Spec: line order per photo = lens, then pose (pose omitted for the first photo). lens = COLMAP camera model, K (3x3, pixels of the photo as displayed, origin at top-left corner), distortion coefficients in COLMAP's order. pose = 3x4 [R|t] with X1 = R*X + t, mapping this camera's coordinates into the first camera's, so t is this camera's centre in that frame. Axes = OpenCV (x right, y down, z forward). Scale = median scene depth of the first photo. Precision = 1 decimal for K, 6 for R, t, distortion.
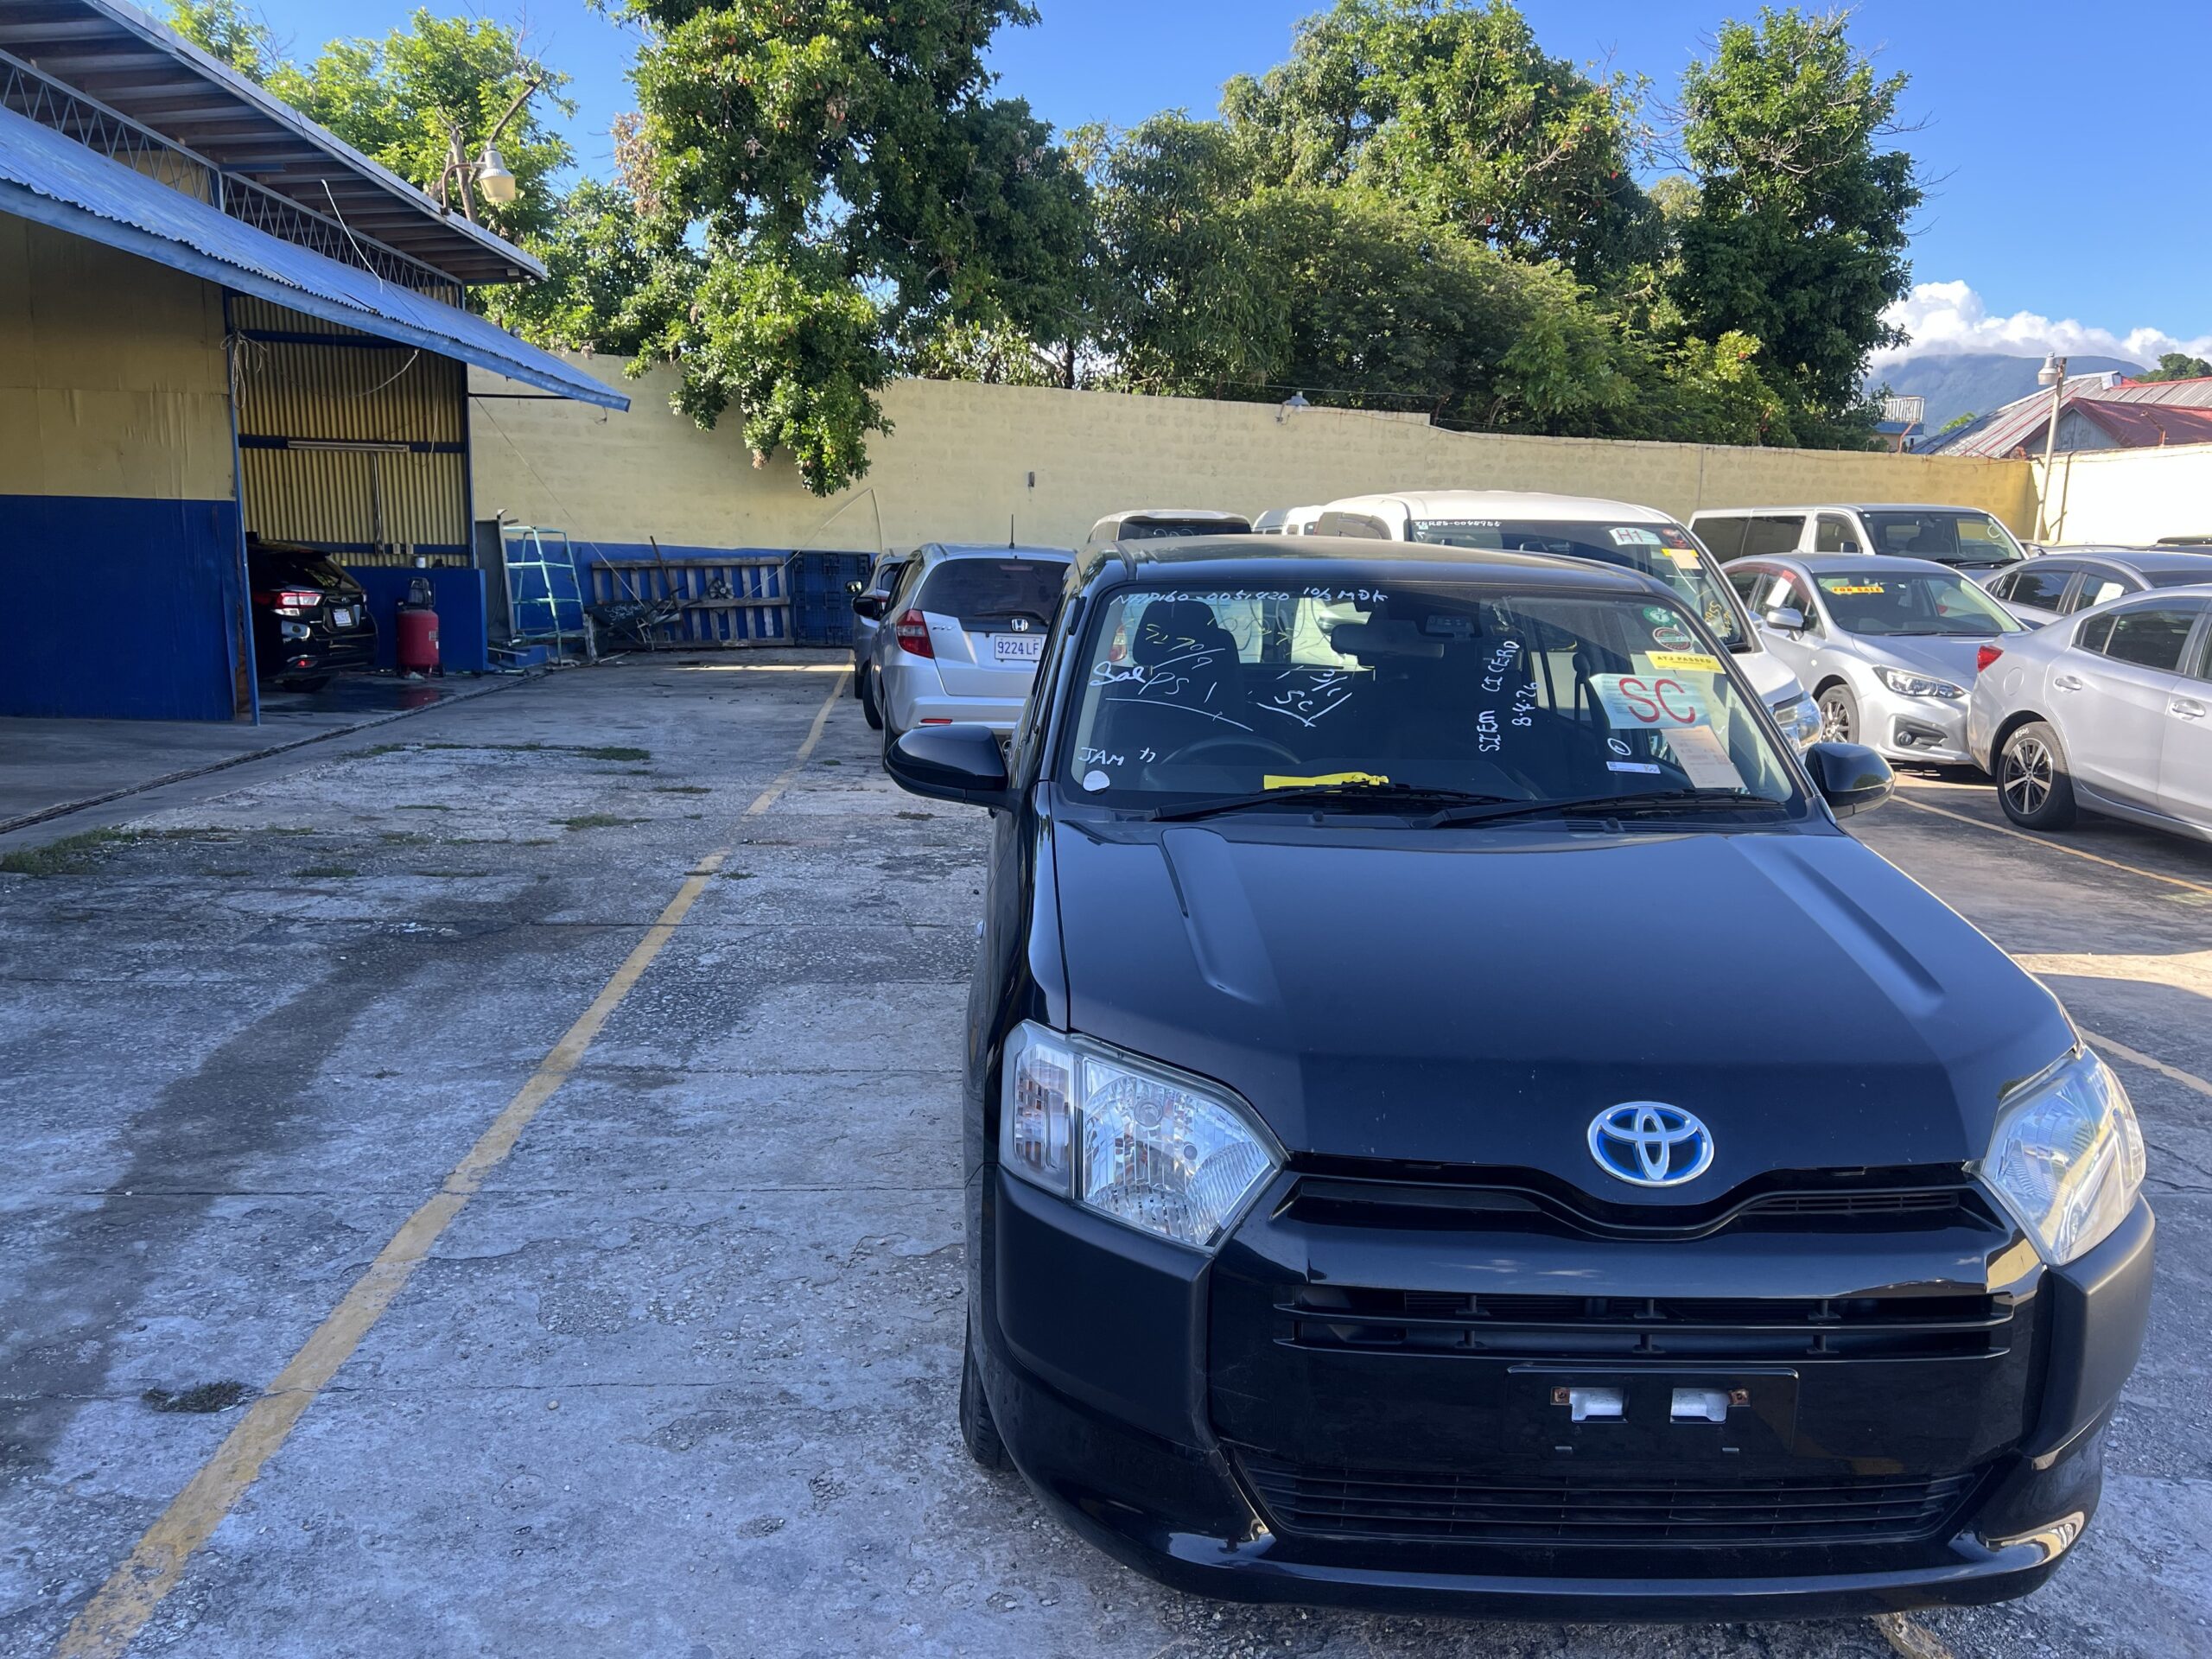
lens RADIAL K [[1647.9, 0, 1113.0], [0, 1647.9, 830.7], [0, 0, 1]] dist [0.047201, -0.051030]
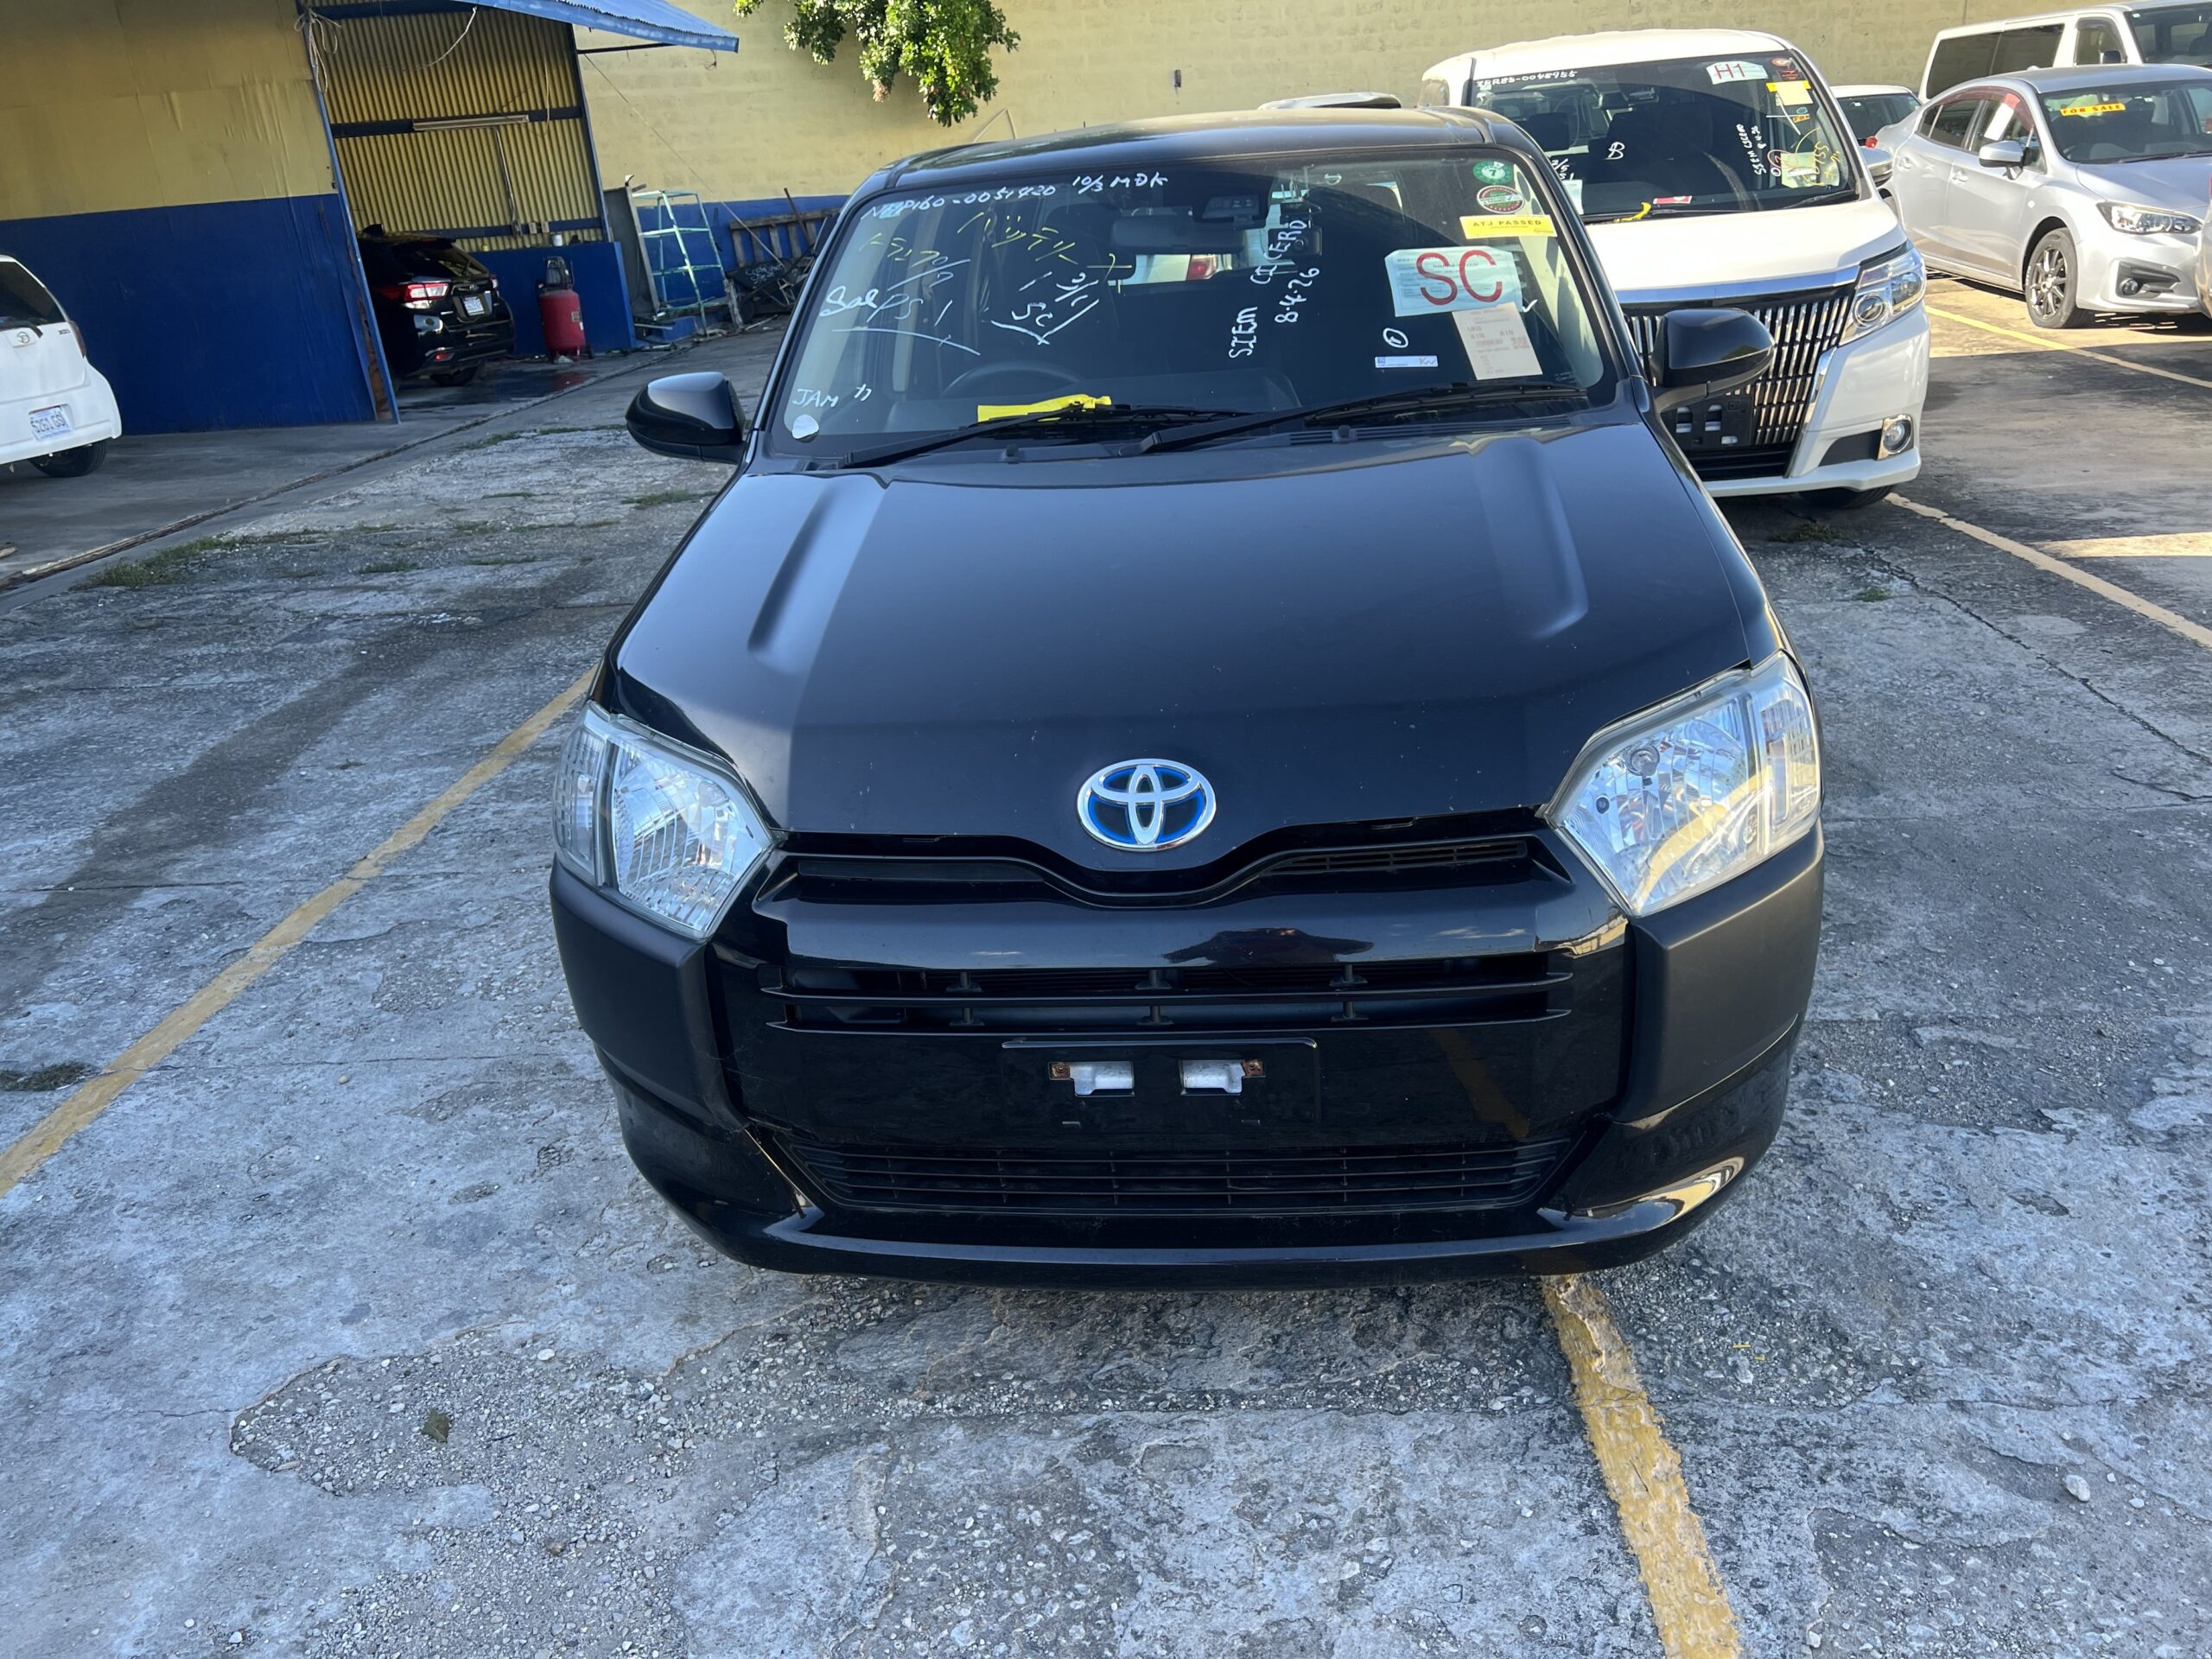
lens RADIAL K [[1647.9, 0, 1113.0], [0, 1647.9, 830.7], [0, 0, 1]] dist [0.047201, -0.051030]
pose [[0.986180, -0.040353, -0.160687, 0.203213], [0.073508, 0.975767, 0.206094, 0.007917], [0.148477, -0.215058, 0.965249, 0.060615]]
